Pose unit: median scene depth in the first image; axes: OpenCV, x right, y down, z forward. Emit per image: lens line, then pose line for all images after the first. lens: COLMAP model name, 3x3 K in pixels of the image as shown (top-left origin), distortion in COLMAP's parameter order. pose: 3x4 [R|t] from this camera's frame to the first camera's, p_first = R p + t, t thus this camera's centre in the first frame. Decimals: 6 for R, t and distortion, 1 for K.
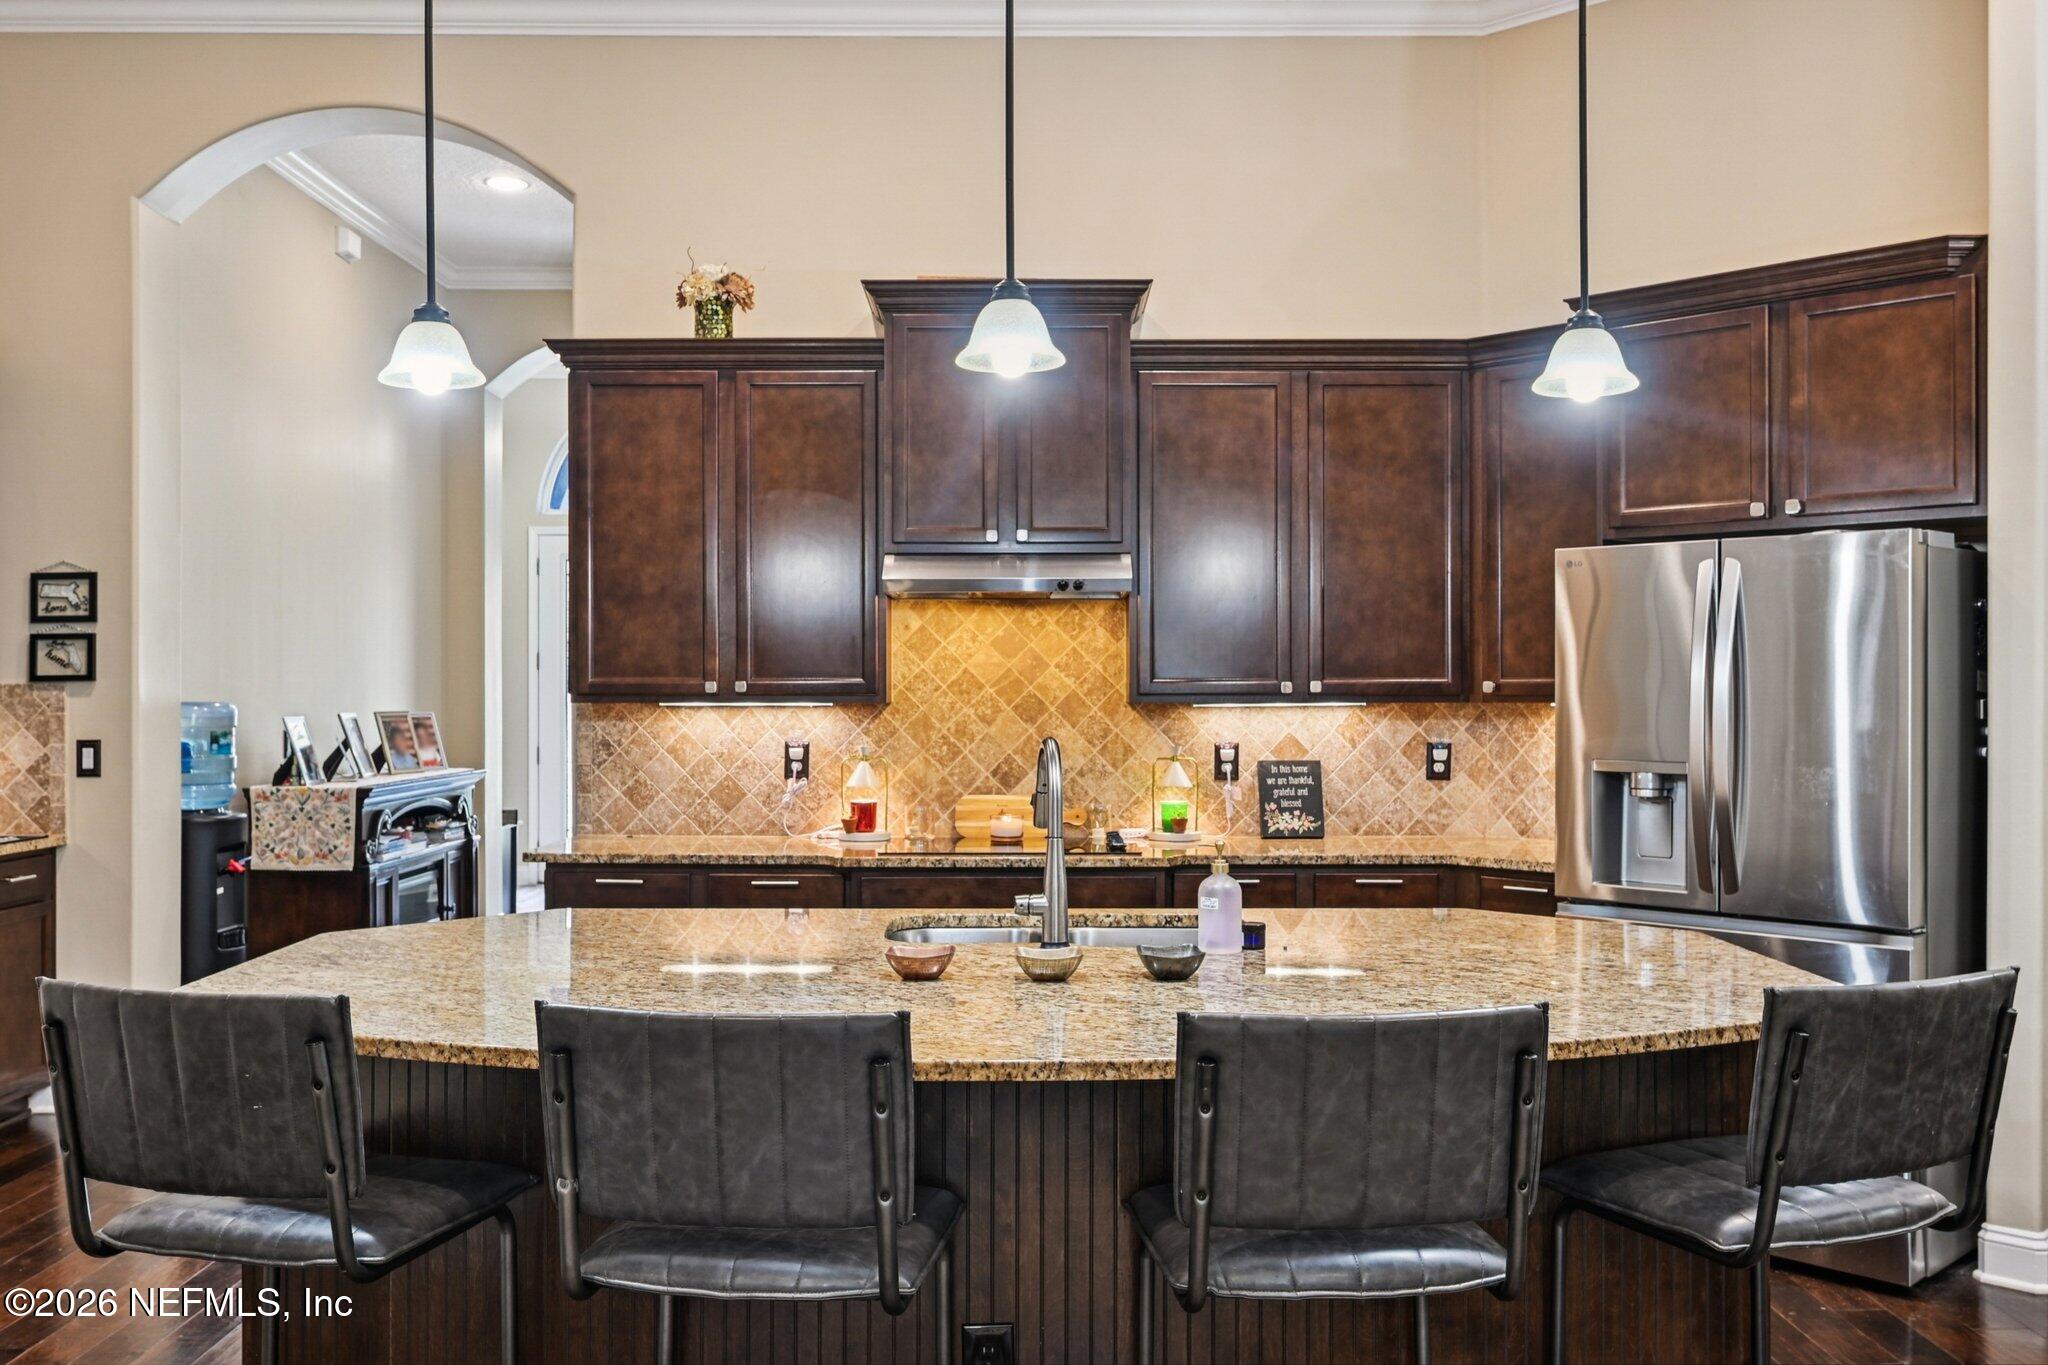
lens RADIAL K [[1770.8, 0, 1010.0], [0, 1770.8, 682.7], [0, 0, 1]] dist [0.006470, -0.002607]
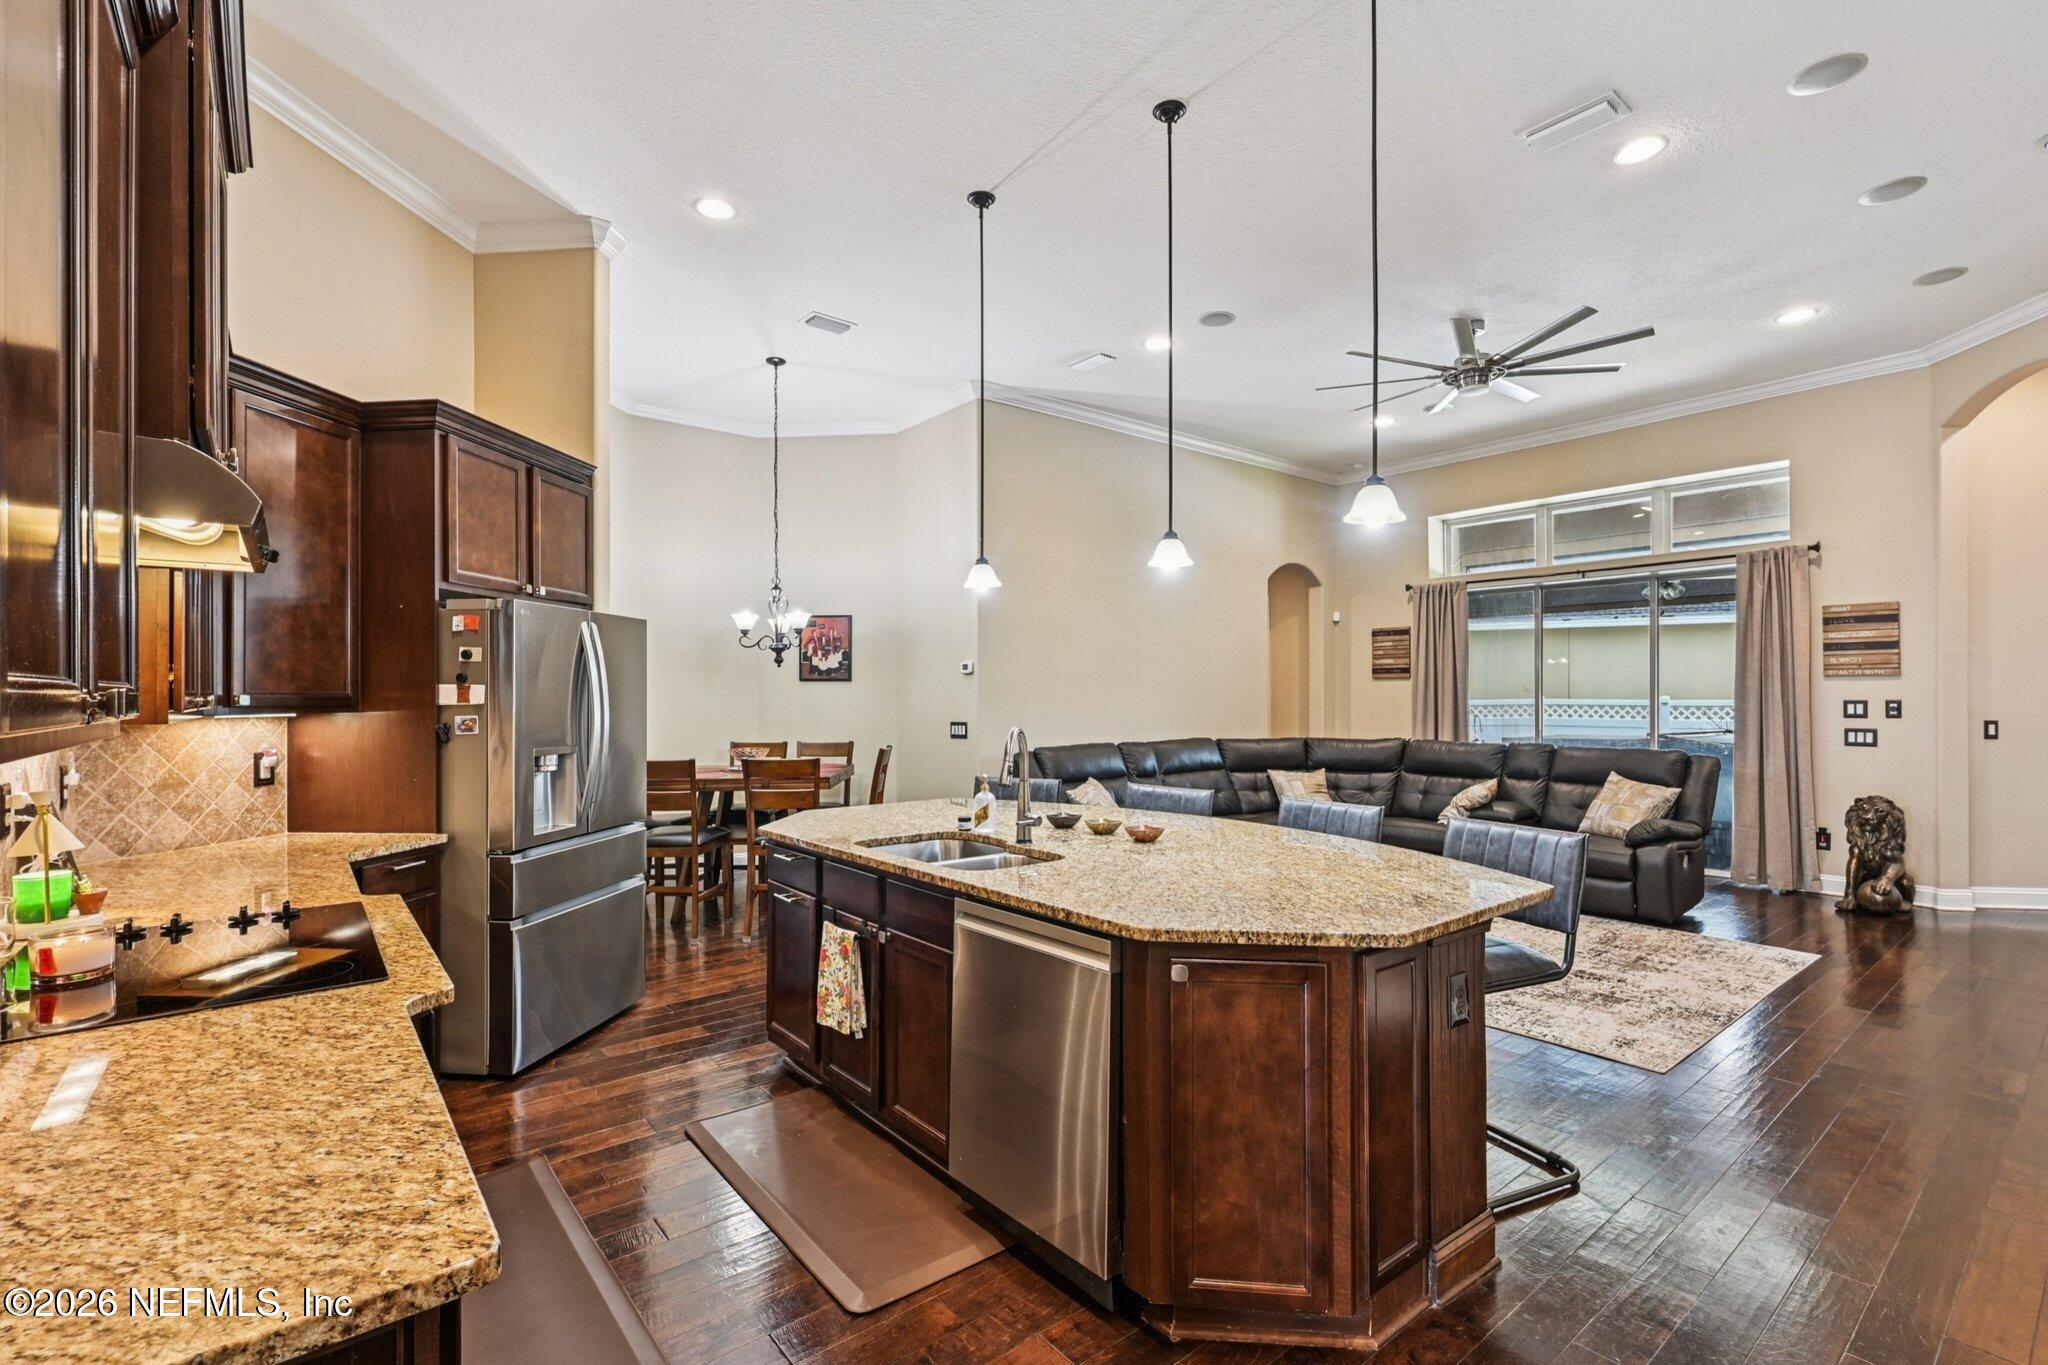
lens RADIAL K [[924.0, 0, 1030.1], [0, 924.0, 695.4], [0, 0, 1]] dist [0.000063, -0.001747]
pose [[-0.632837, 0.001704, 0.774283, -0.404522], [0.002096, 0.999998, -0.000488, 0.000561], [-0.774282, 0.001314, -0.632839, 0.916142]]
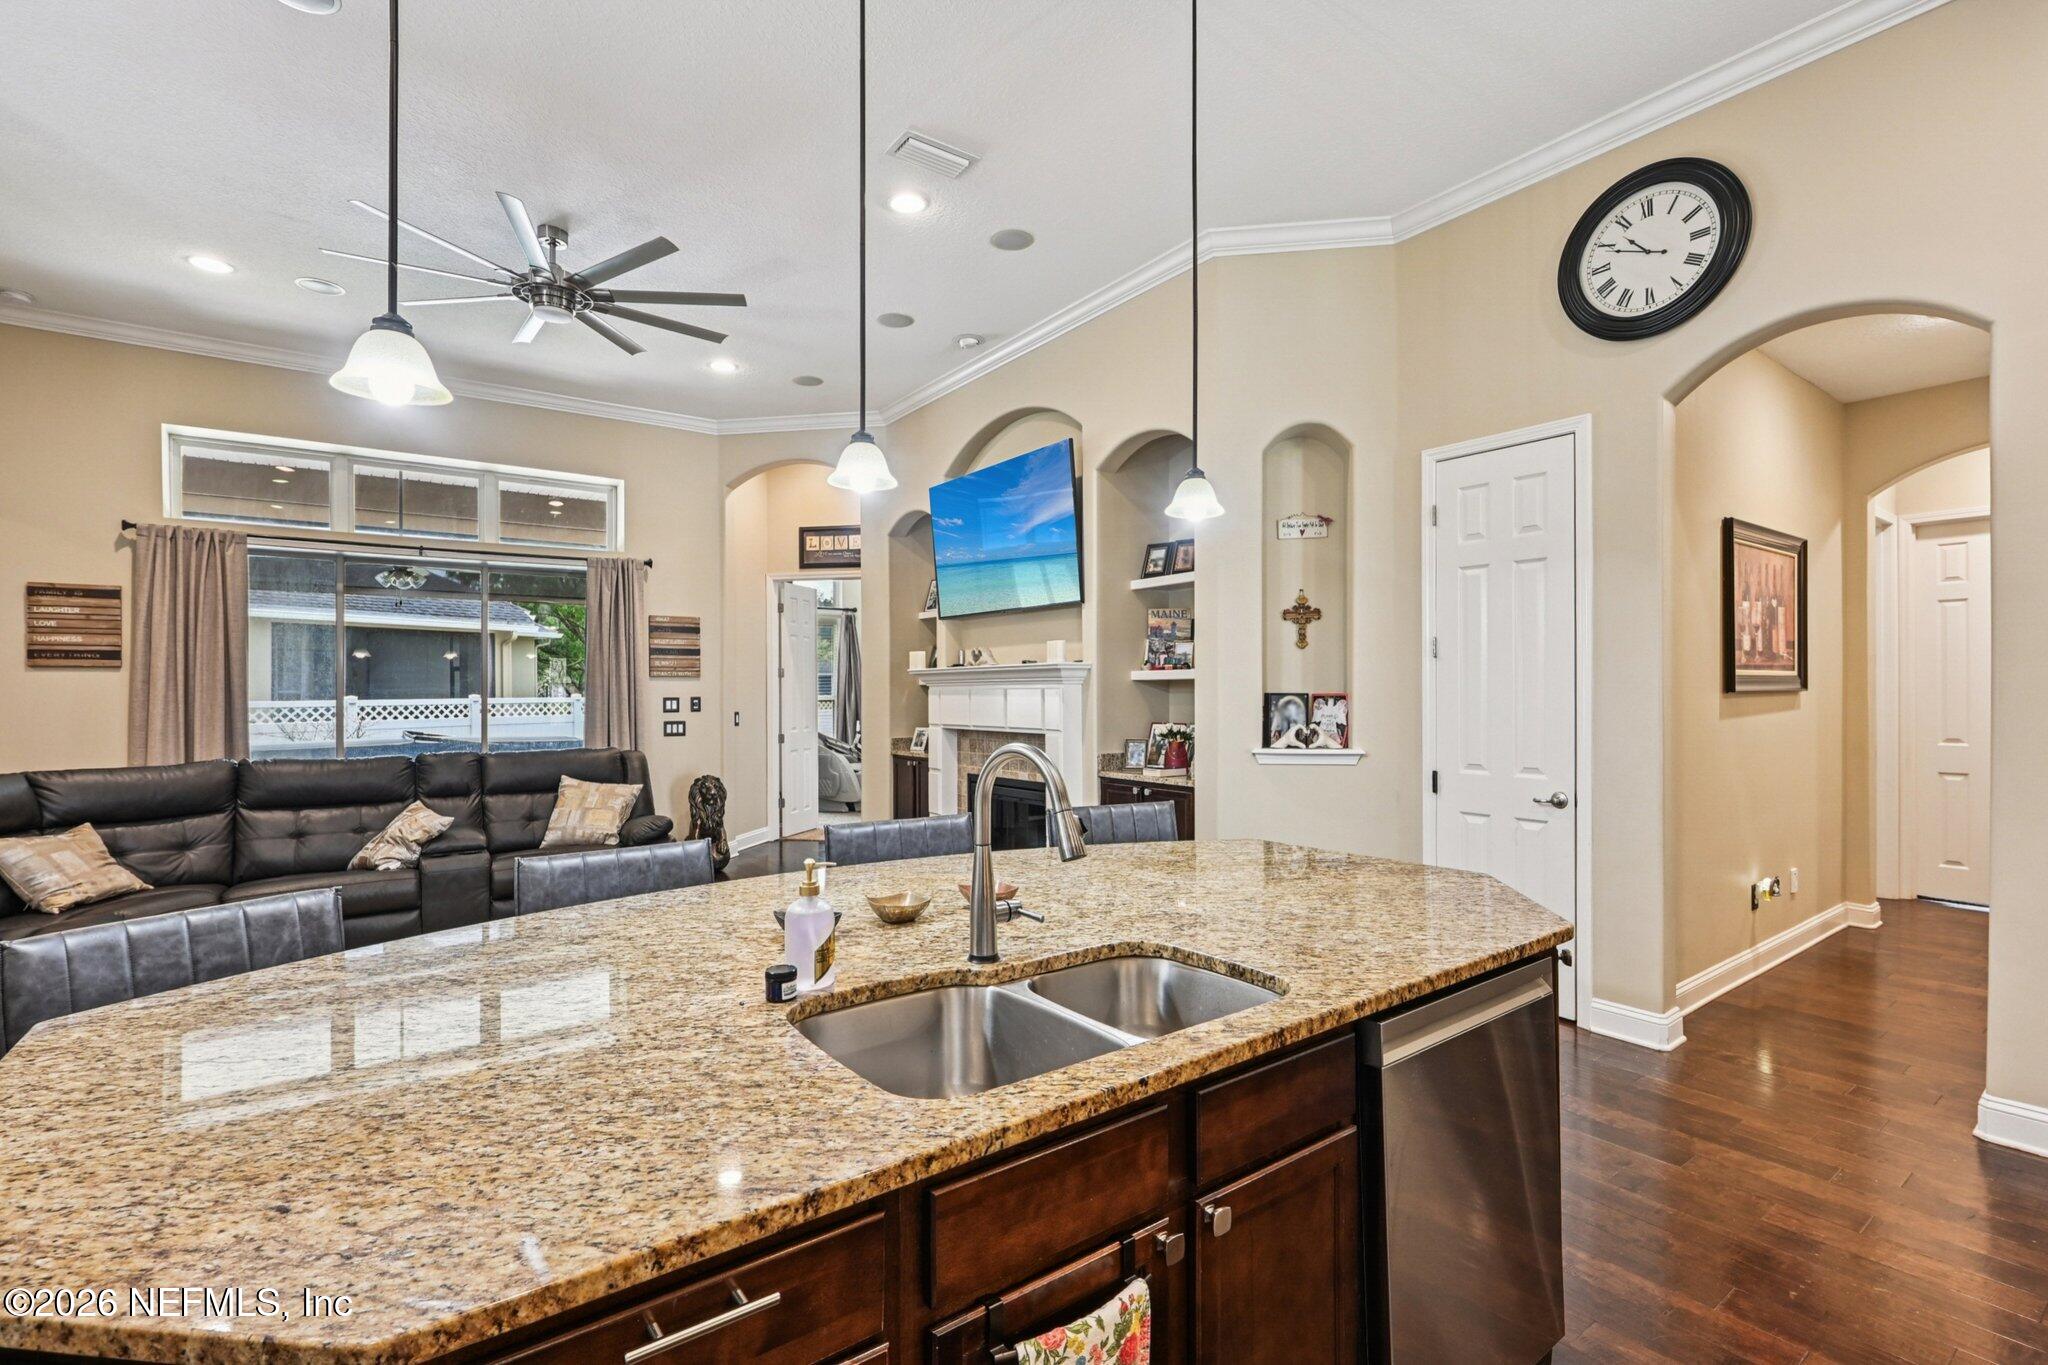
lens RADIAL K [[924.0, 0, 1042.0], [0, 924.0, 688.0], [0, 0, 1]] dist [0.000063, -0.001747]
pose [[-0.798557, 0.001279, -0.601917, 0.175372], [0.005420, 0.999972, -0.005066, 0.003942], [0.601894, -0.007308, -0.798542, 0.816264]]
